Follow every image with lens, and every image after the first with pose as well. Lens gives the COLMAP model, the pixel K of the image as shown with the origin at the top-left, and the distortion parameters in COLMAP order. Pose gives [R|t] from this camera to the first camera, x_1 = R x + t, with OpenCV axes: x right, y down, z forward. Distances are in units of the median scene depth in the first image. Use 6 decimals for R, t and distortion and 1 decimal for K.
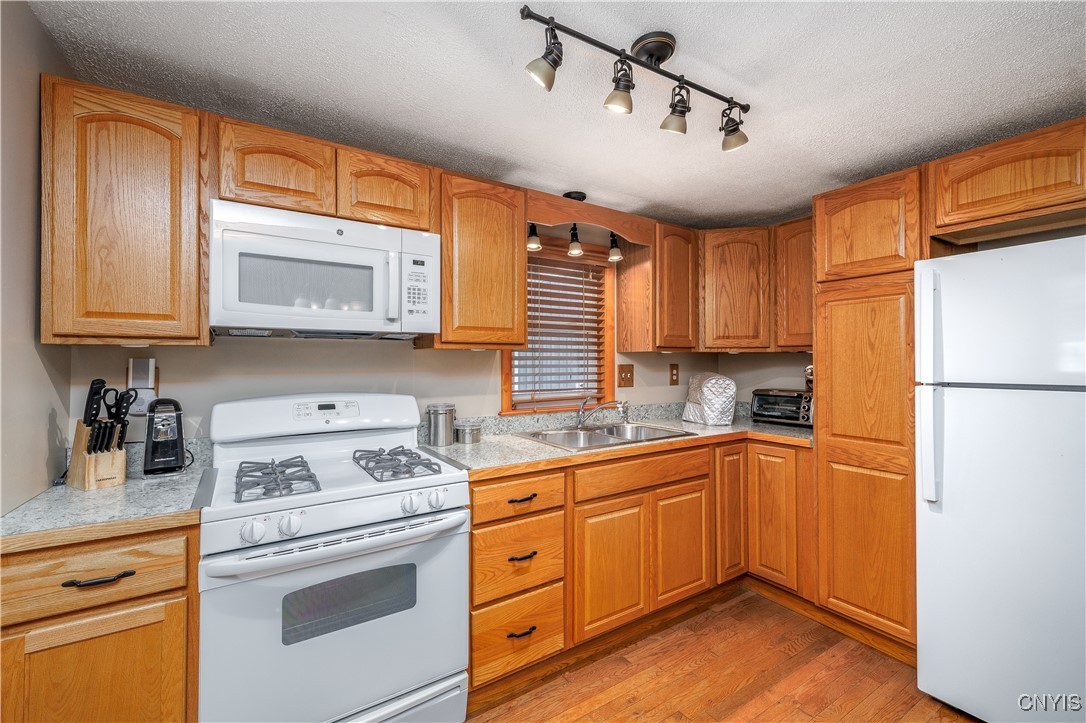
lens RADIAL K [[455.6, 0, 539.3], [0, 455.6, 356.7], [0, 0, 1]] dist [-0.001462, 0.000654]
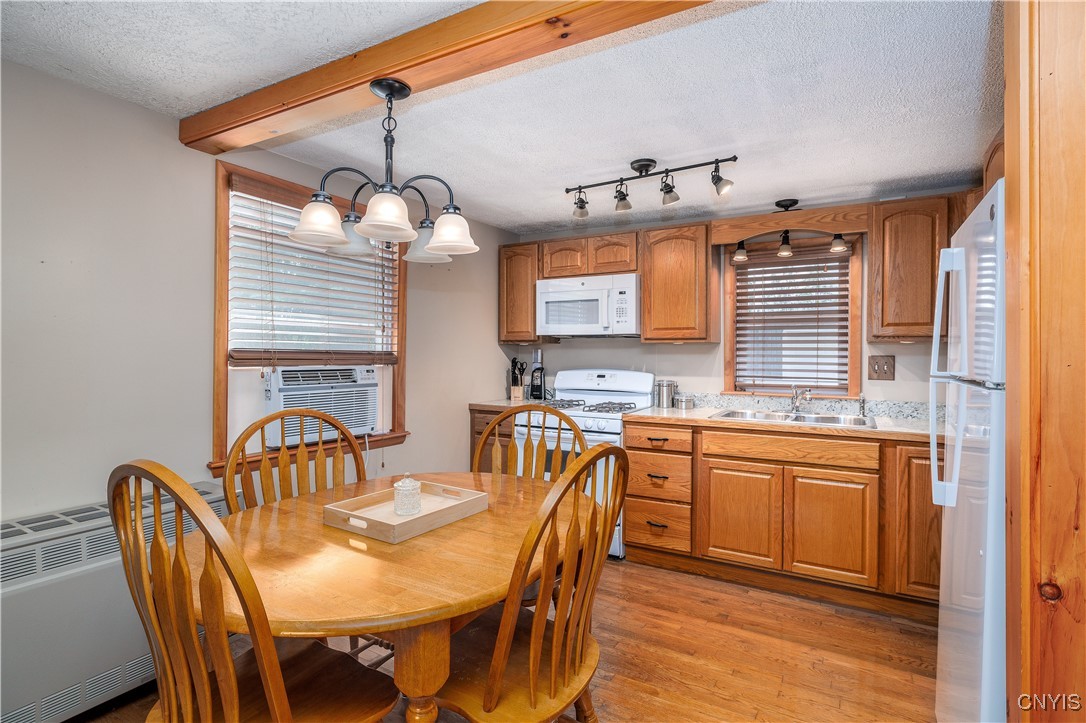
lens RADIAL K [[544.0, 0, 546.8], [0, 544.0, 355.8], [0, 0, 1]] dist [-0.001356, 0.000288]
pose [[0.457869, 0.009749, -0.888966, 1.370186], [0.002023, 0.999926, 0.012008, 0.003611], [0.889017, -0.007297, 0.457815, -0.175417]]
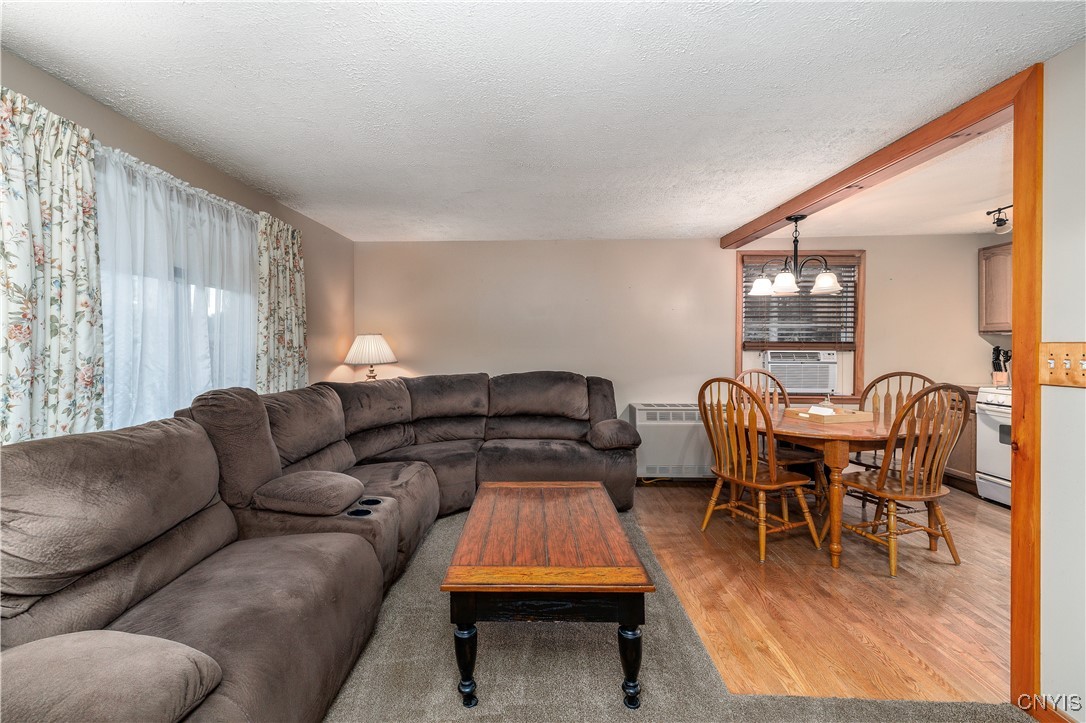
lens RADIAL K [[455.6, 0, 532.5], [0, 455.6, 345.9], [0, 0, 1]] dist [-0.001462, 0.000654]
pose [[-0.553975, 0.006488, -0.832508, 2.281312], [0.012478, 0.999922, -0.000511, 0.011266], [0.832440, -0.010671, -0.554012, 0.116822]]
